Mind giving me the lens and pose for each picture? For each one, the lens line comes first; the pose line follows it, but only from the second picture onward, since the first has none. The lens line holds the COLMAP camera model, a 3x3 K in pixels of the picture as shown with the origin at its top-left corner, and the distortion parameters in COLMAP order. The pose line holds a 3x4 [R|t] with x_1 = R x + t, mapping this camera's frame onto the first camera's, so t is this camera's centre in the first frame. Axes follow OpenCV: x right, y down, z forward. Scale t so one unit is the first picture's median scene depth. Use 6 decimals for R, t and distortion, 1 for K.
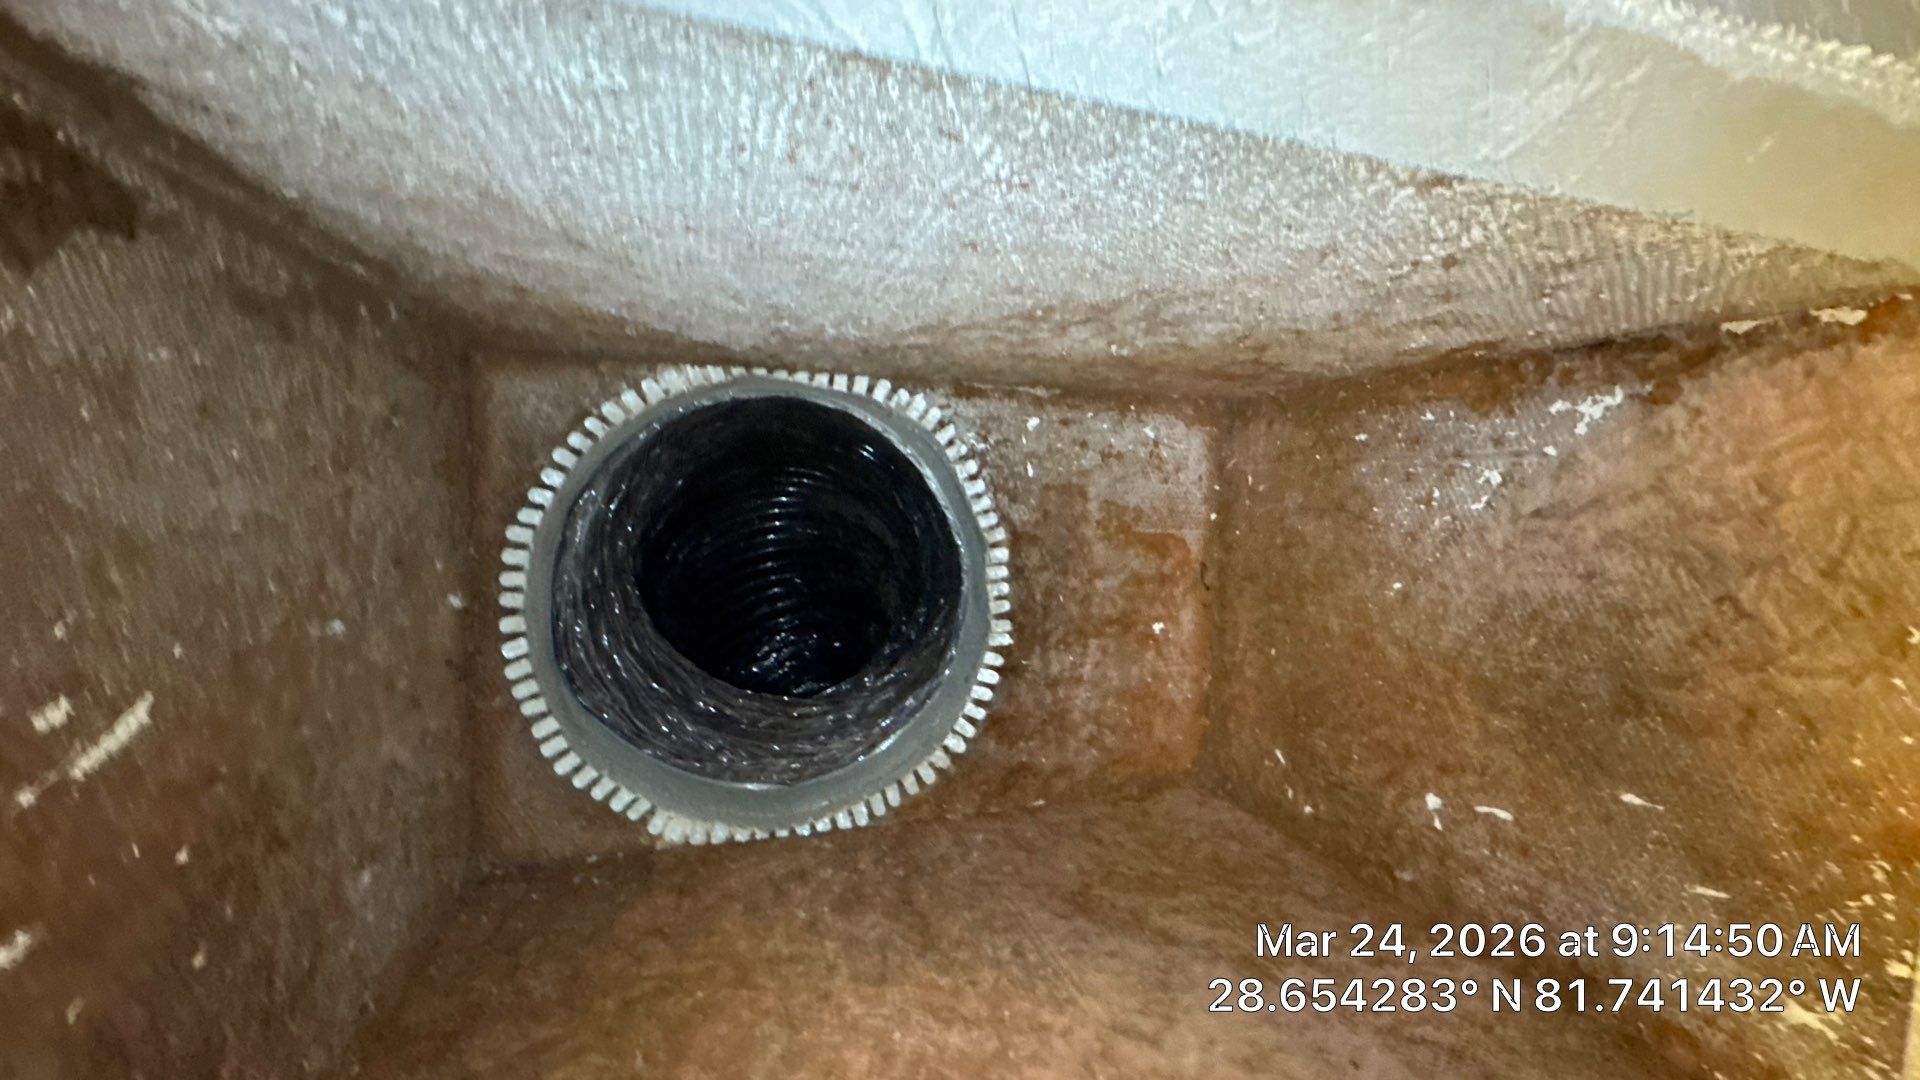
lens RADIAL K [[767.0, 0, 962.5], [0, 767.0, 534.2], [0, 0, 1]] dist [-0.002704, 0.000030]
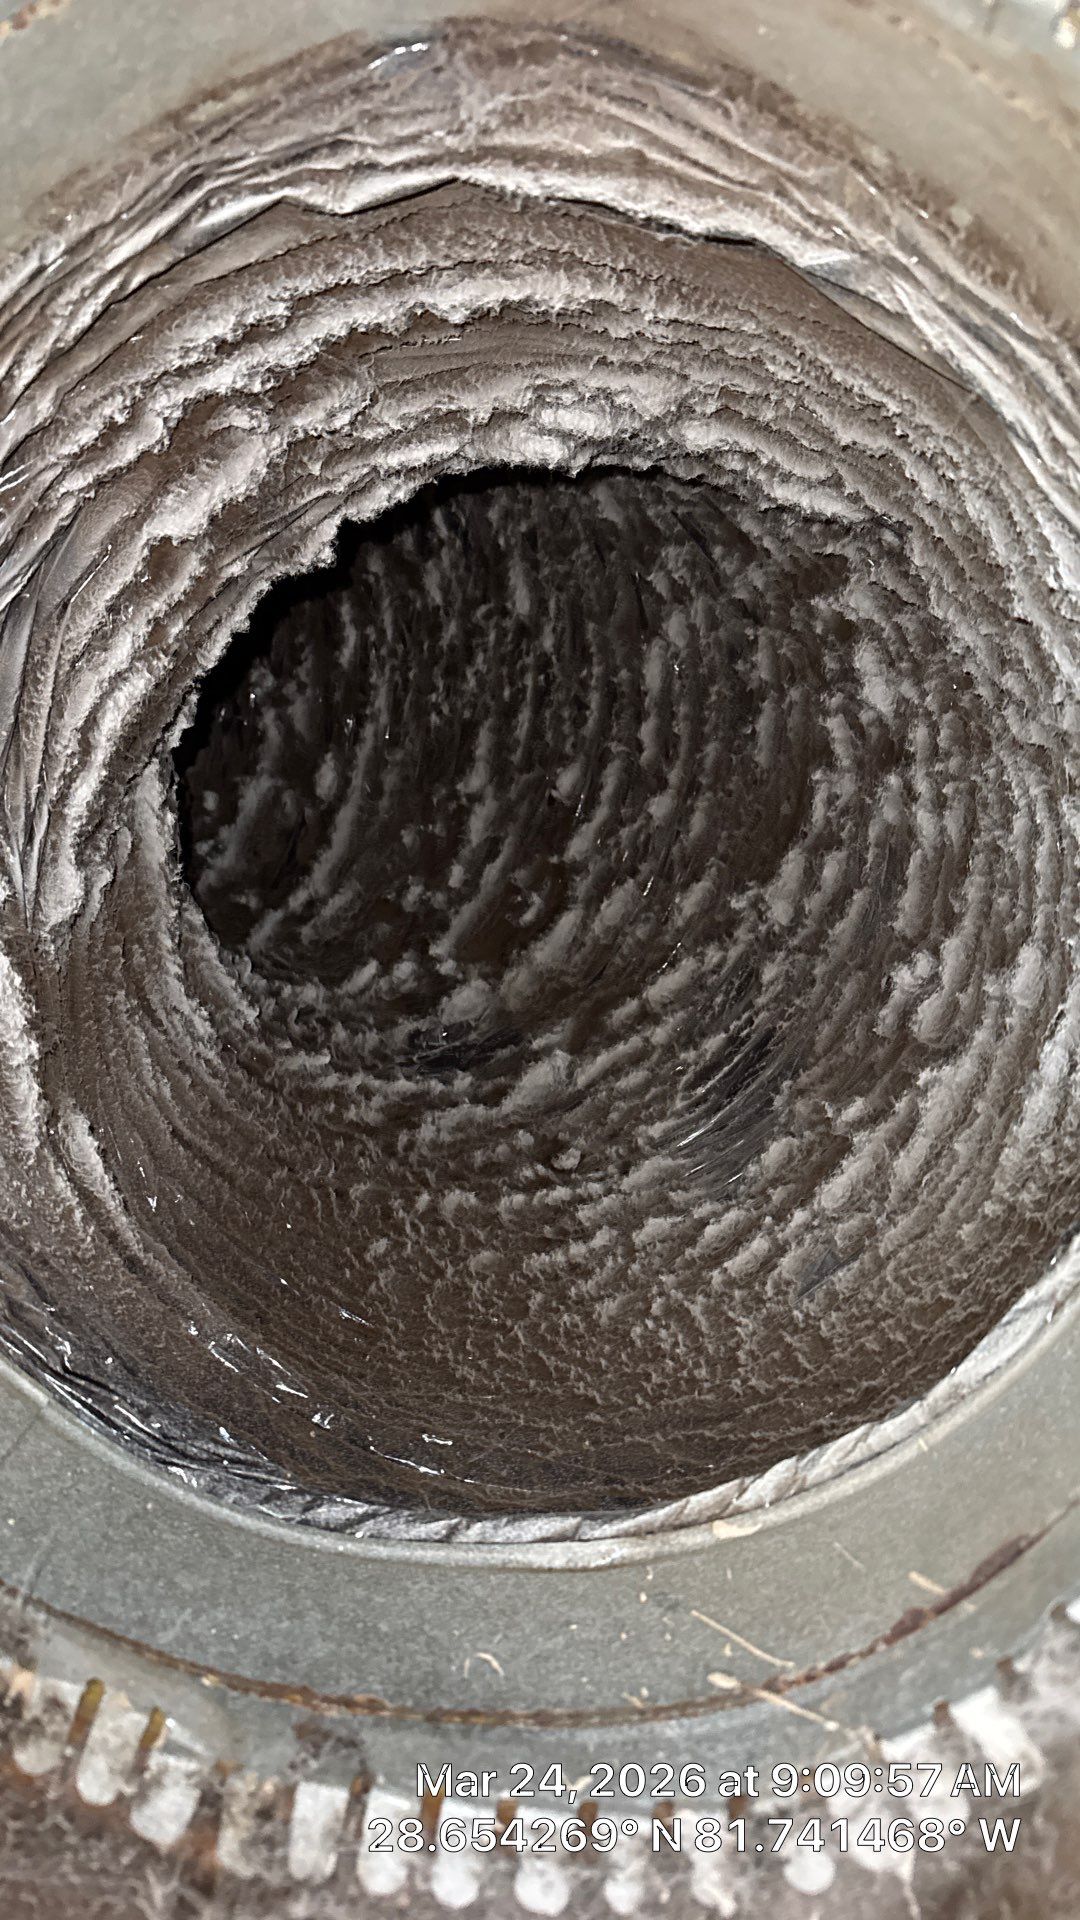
lens RADIAL K [[1338.6, 0, 547.1], [0, 1338.6, 972.2], [0, 0, 1]] dist [0.039512, -0.020444]
pose [[-0.448880, 0.891257, -0.064565, -0.250499], [-0.890008, -0.452376, -0.056939, 0.074229], [-0.079955, 0.031905, 0.996288, 0.656543]]
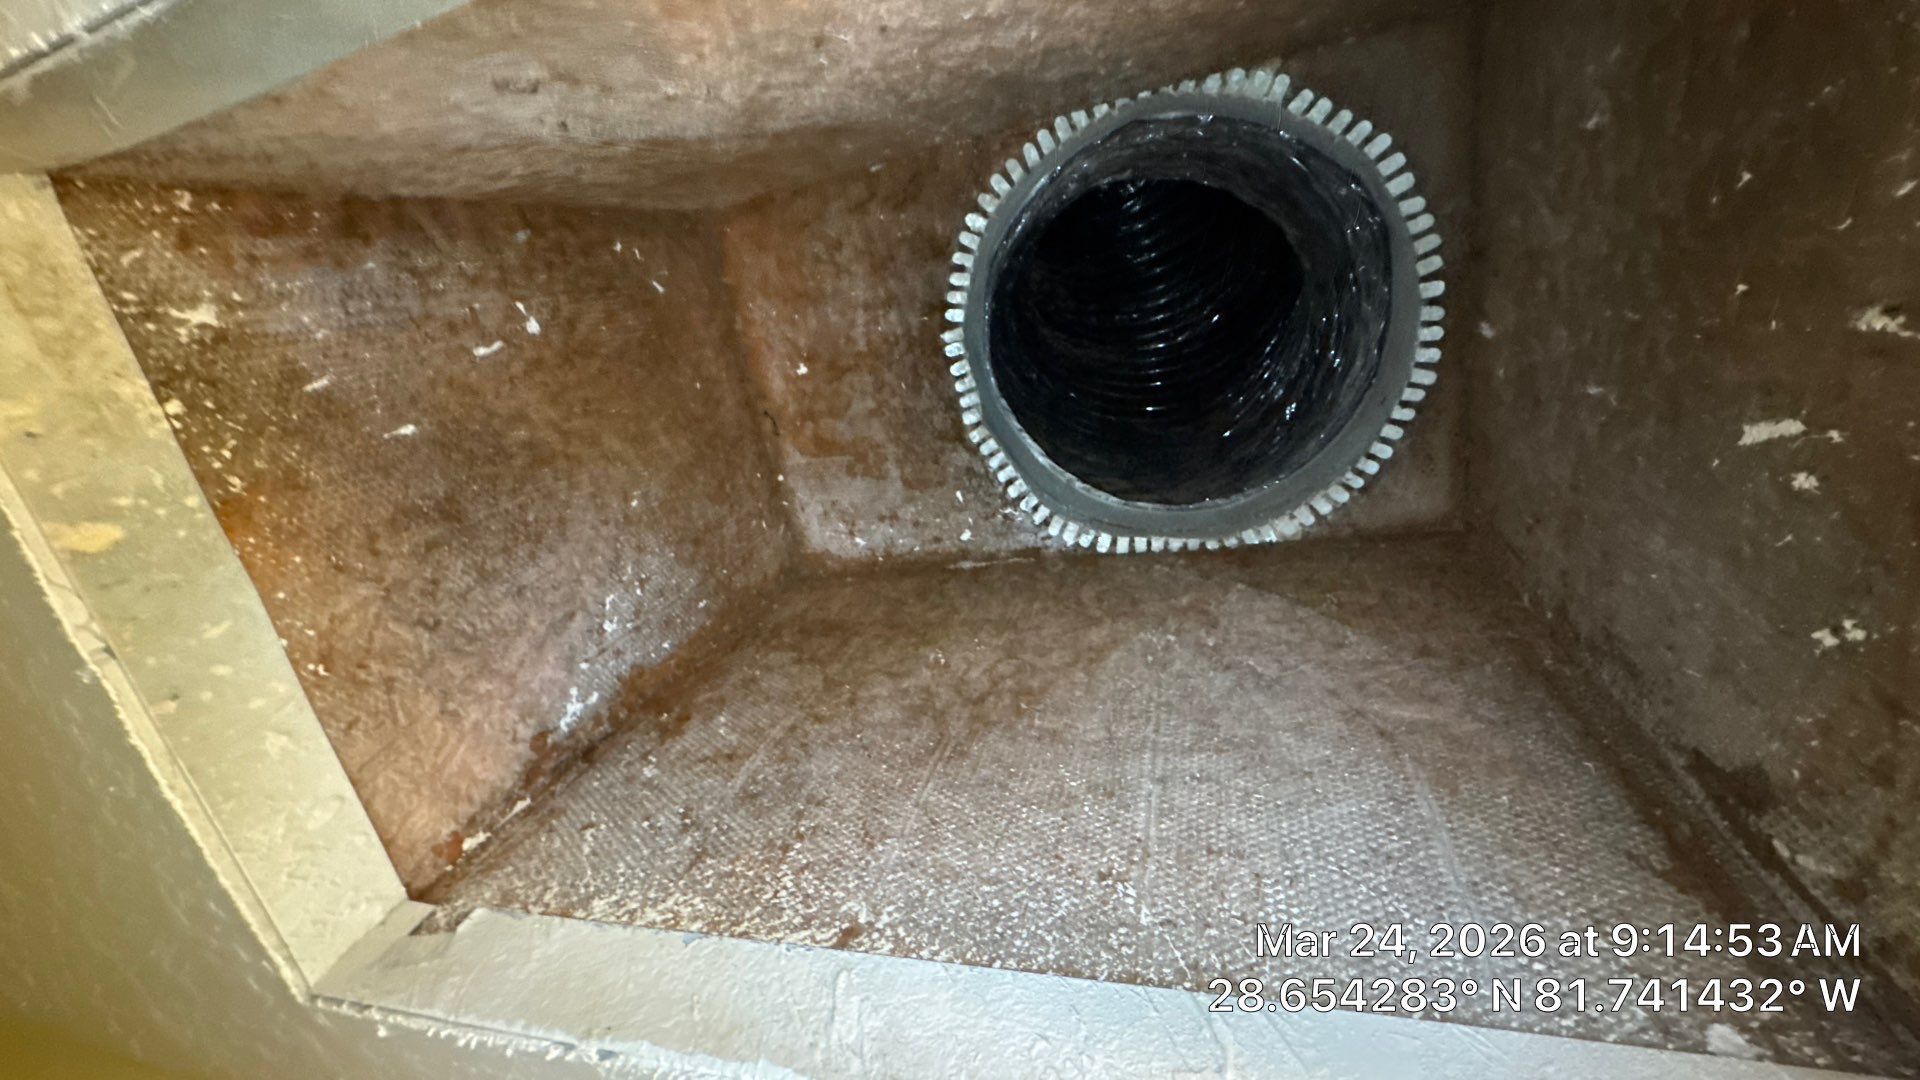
lens RADIAL K [[767.0, 0, 950.6], [0, 767.0, 540.8], [0, 0, 1]] dist [-0.002704, 0.000030]
pose [[-0.977219, 0.205349, 0.053617, 0.064074], [-0.210423, -0.904537, -0.370857, 0.324670], [-0.027657, -0.373690, 0.927141, -0.071492]]
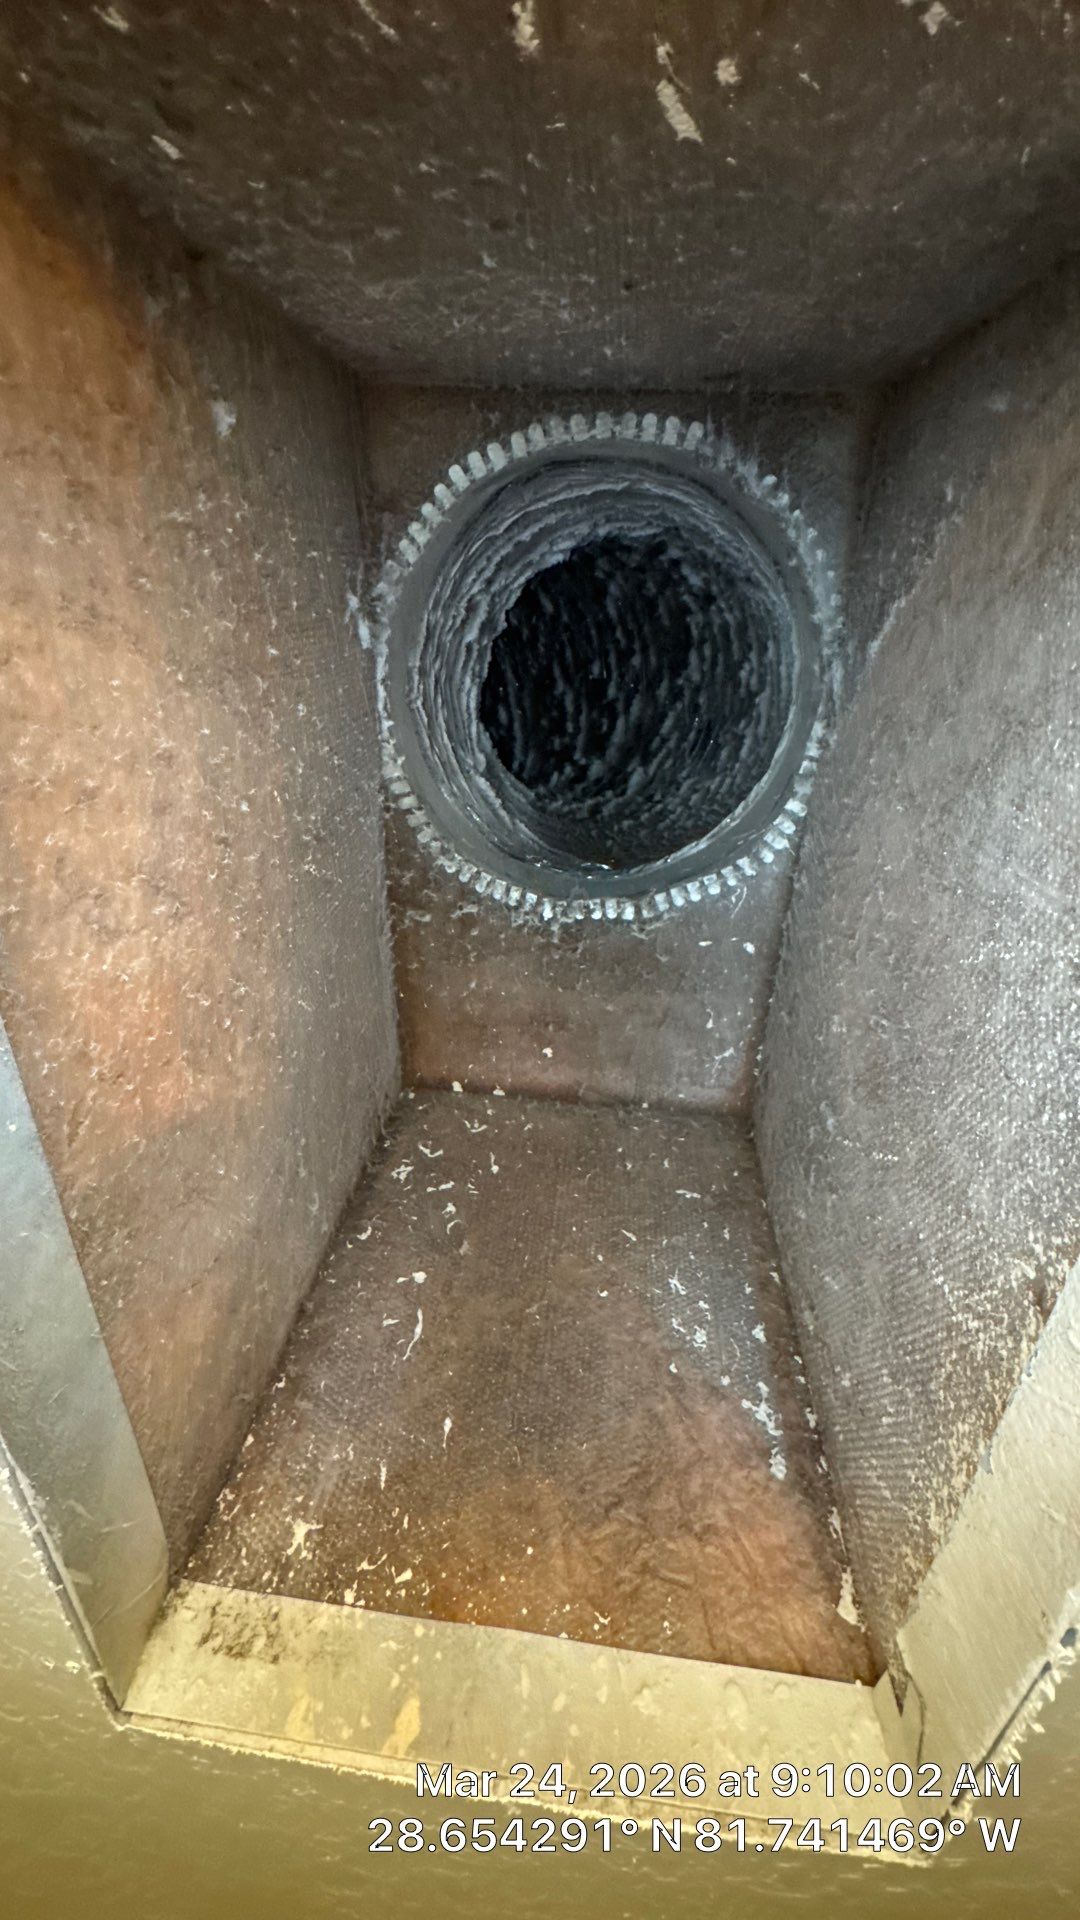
lens RADIAL K [[767.0, 0, 542.5], [0, 767.0, 963.7], [0, 0, 1]] dist [-0.002704, 0.000030]
pose [[-0.038481, 0.989170, 0.141640, -0.032128], [-0.998999, -0.041321, 0.017161, 0.147817], [0.022827, -0.140838, 0.989769, -0.084892]]
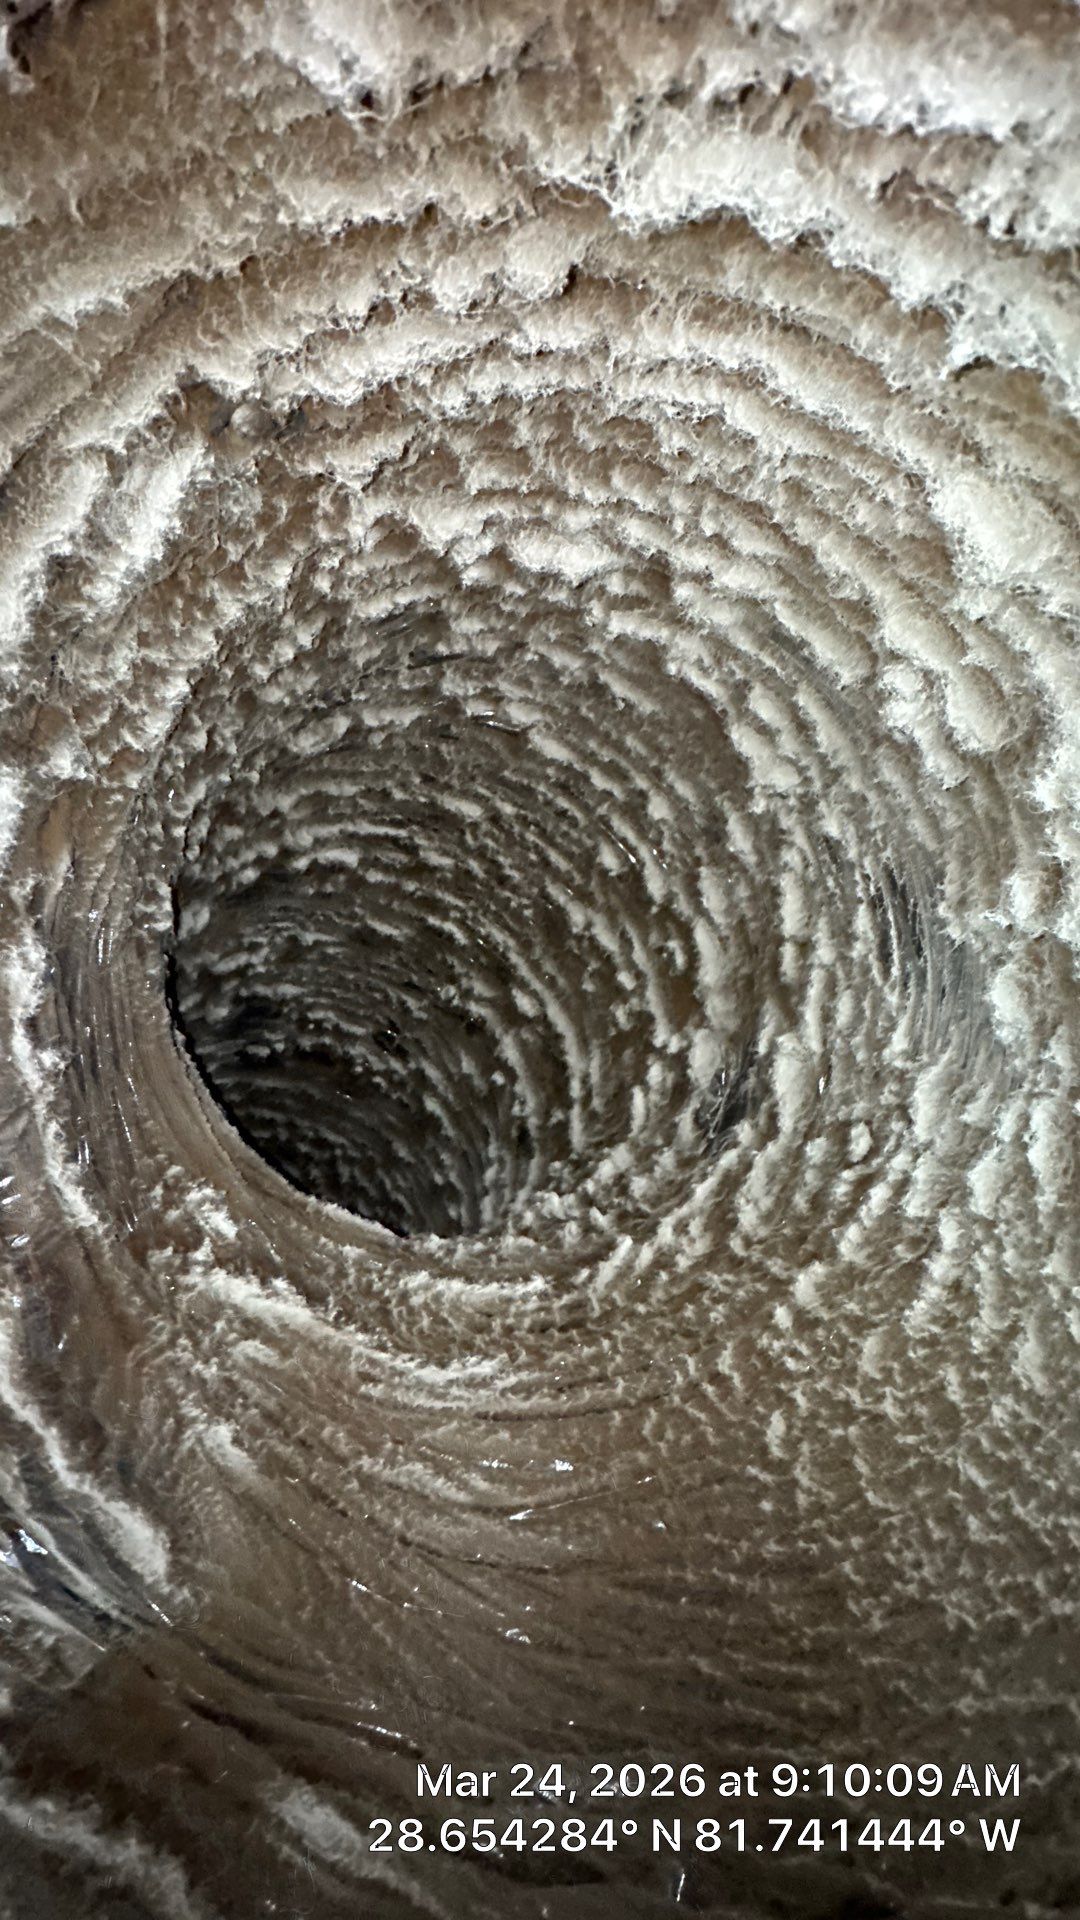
lens RADIAL K [[767.0, 0, 540.2], [0, 767.0, 962.1], [0, 0, 1]] dist [-0.002704, 0.000030]
pose [[0.432844, 0.893167, -0.122063, -0.354431], [-0.826315, 0.447230, 0.342329, -0.156518], [0.360347, -0.047313, 0.931618, 1.219084]]
